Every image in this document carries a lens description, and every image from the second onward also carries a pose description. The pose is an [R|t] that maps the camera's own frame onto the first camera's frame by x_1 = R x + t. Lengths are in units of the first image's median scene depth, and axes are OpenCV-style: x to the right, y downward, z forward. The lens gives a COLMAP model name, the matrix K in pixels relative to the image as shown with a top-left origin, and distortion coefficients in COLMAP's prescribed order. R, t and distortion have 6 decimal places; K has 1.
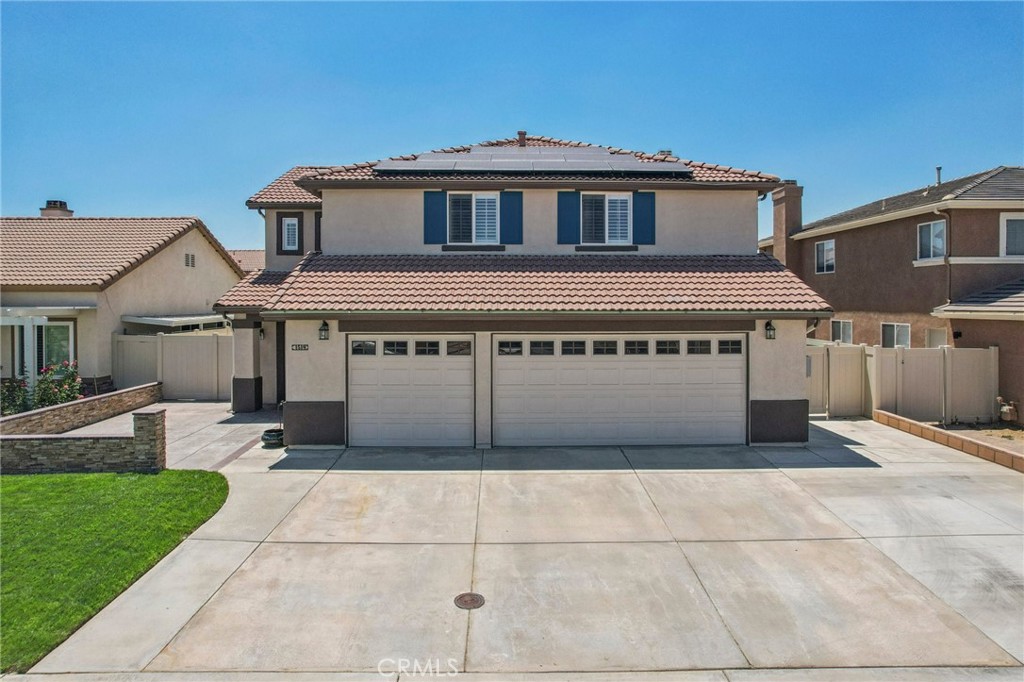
lens RADIAL K [[666.6, 0, 514.9], [0, 666.6, 308.3], [0, 0, 1]] dist [-0.066429, 0.048548]
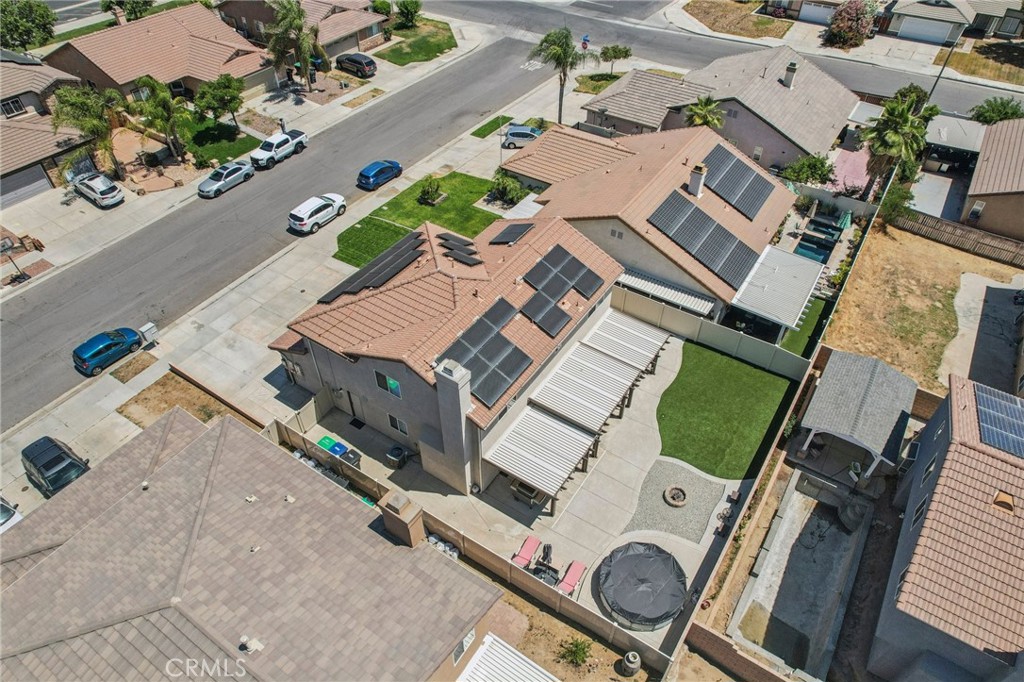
lens RADIAL K [[654.6, 0, 512.2], [0, 654.6, 343.5], [0, 0, 1]] dist [-0.082418, 0.075764]
pose [[-0.567951, 0.570851, -0.592925, 1.271597], [-0.009705, 0.715695, 0.698346, -1.634369], [0.823005, 0.402381, -0.400940, 2.469323]]
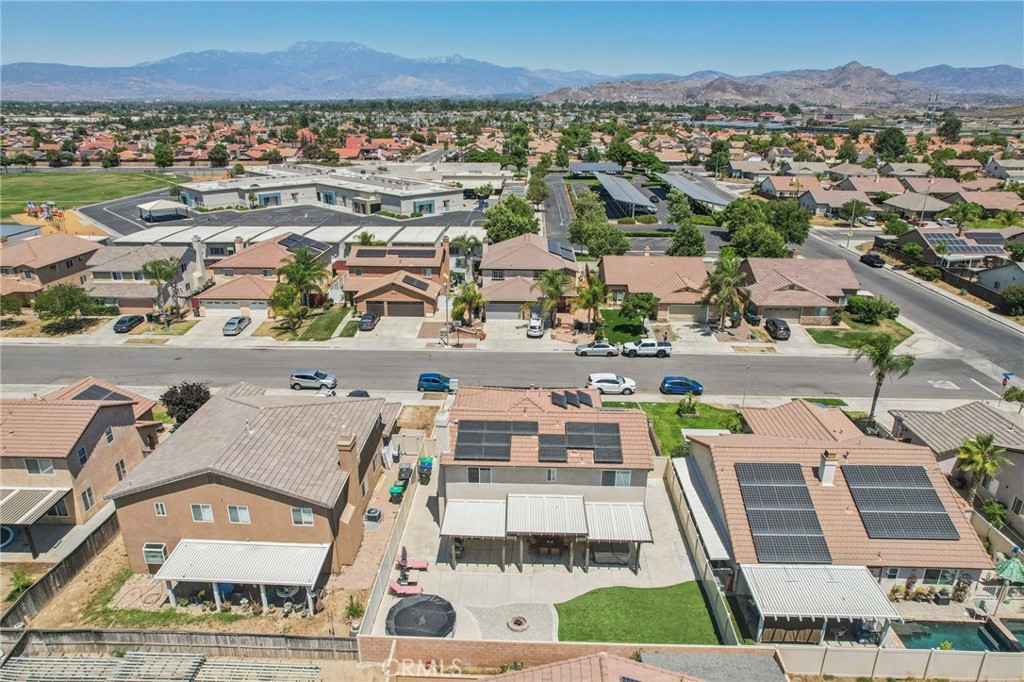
lens RADIAL K [[654.6, 0, 512.2], [0, 654.6, 343.5], [0, 0, 1]] dist [-0.082418, 0.075764]
pose [[-0.998420, -0.020378, 0.052374, -0.050475], [-0.000479, 0.934997, 0.354655, -1.616121], [-0.056197, 0.354069, -0.933529, 4.083005]]
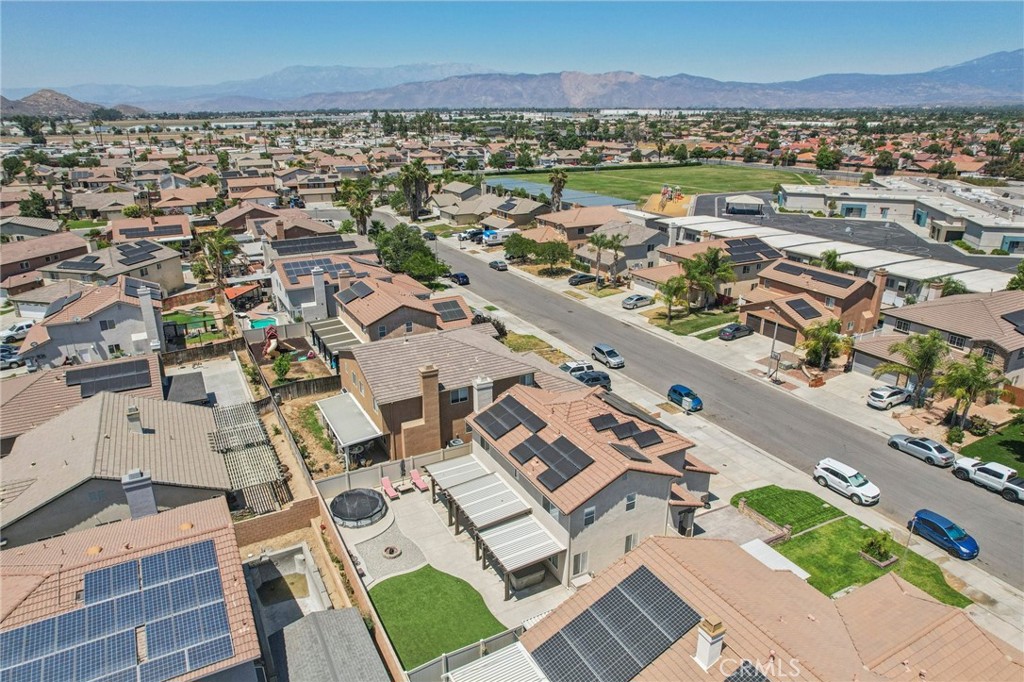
lens RADIAL K [[654.6, 0, 512.2], [0, 654.6, 343.5], [0, 0, 1]] dist [-0.082418, 0.075764]
pose [[-0.458542, -0.300772, 0.836227, -2.193405], [0.008414, 0.939472, 0.342521, -1.583604], [-0.888633, 0.164097, -0.428256, 2.834415]]
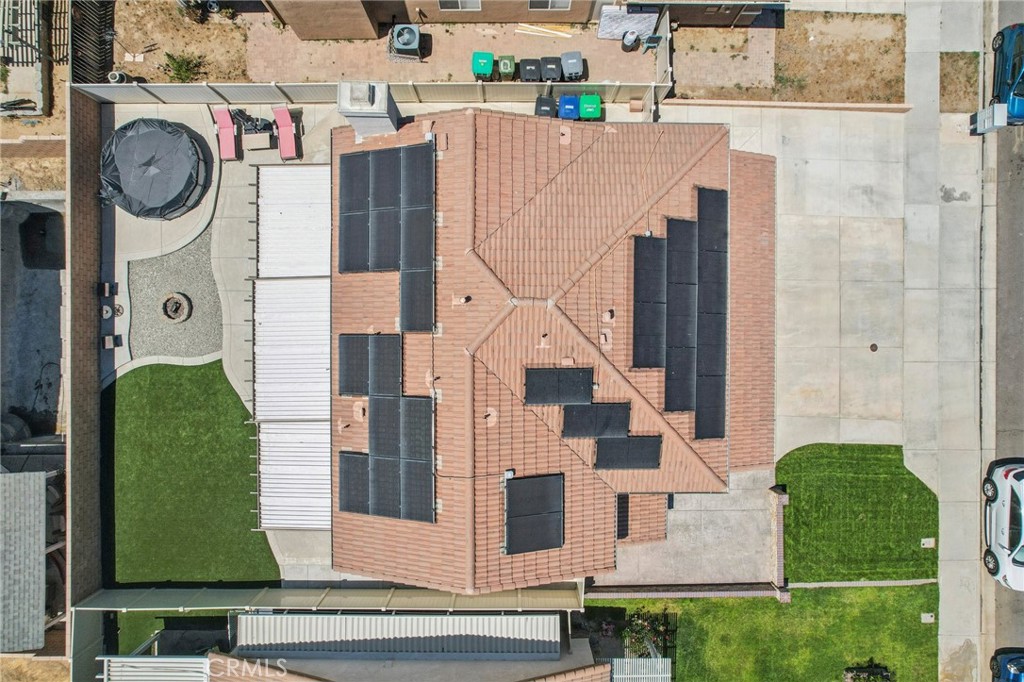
lens RADIAL K [[654.6, 0, 512.2], [0, 654.6, 343.5], [0, 0, 1]] dist [-0.082418, 0.075764]
pose [[0.022618, -0.999707, -0.008599, -0.028495], [0.006511, -0.008453, 0.999943, -1.475550], [-0.999723, -0.022673, 0.006318, 1.403822]]
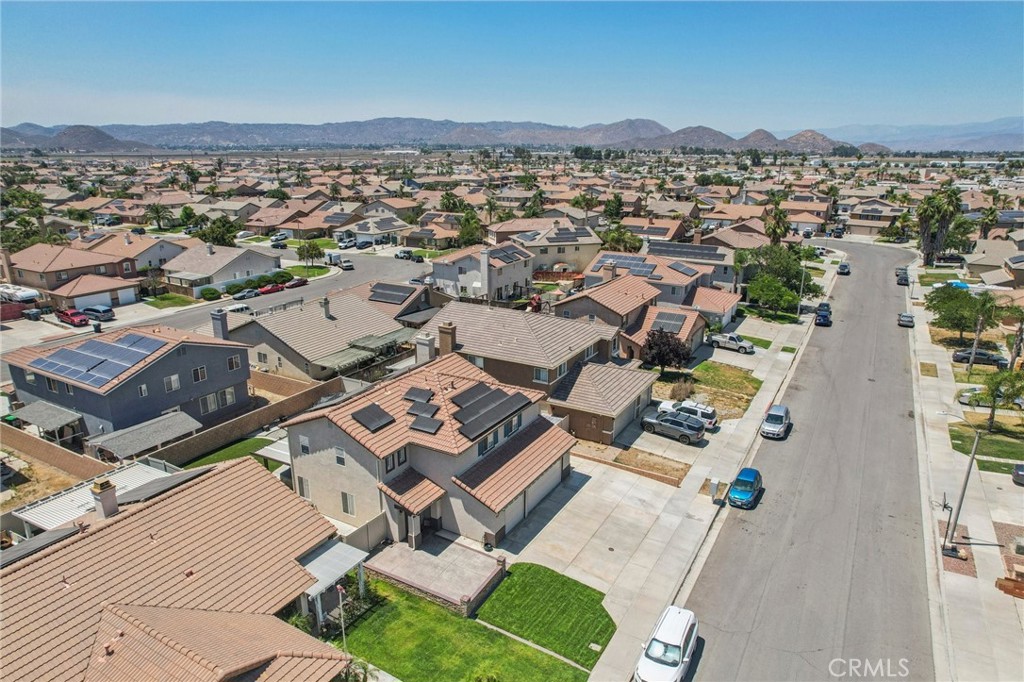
lens RADIAL K [[654.6, 0, 512.2], [0, 654.6, 343.5], [0, 0, 1]] dist [-0.082418, 0.075764]
pose [[0.514229, -0.245122, 0.821878, -2.103876], [0.000717, 0.958410, 0.285393, -1.276780], [-0.857652, -0.146168, 0.493018, -0.324635]]
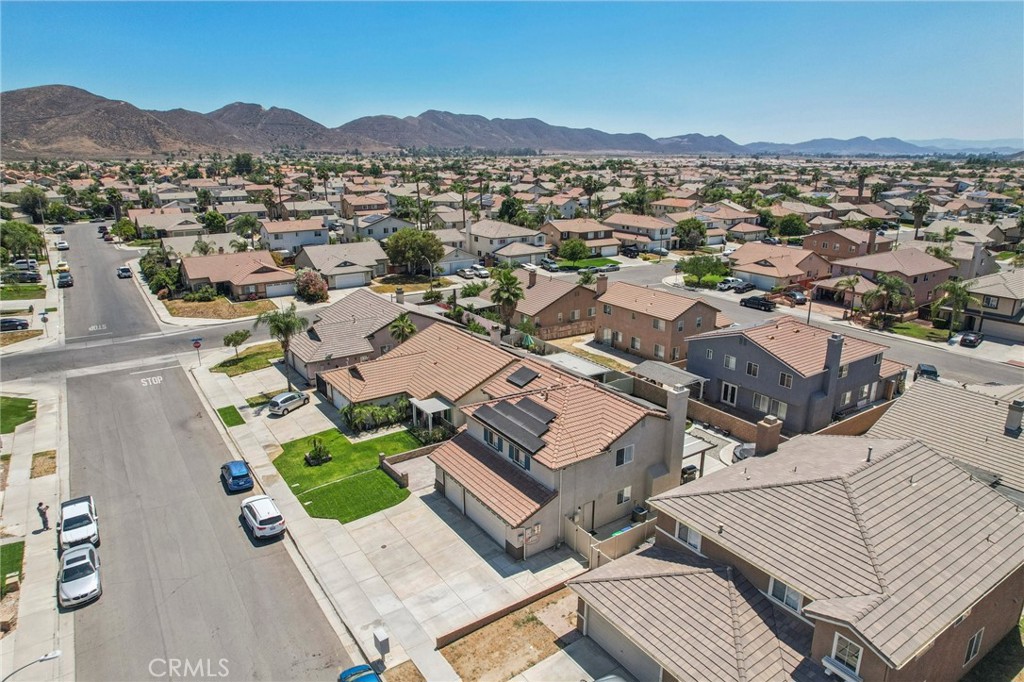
lens RADIAL K [[654.6, 0, 512.2], [0, 654.6, 343.5], [0, 0, 1]] dist [-0.082418, 0.075764]
pose [[0.544238, 0.244561, -0.802493, 2.181854], [-0.009636, 0.958325, 0.285517, -1.352802], [0.838875, -0.147657, 0.523914, -0.356833]]
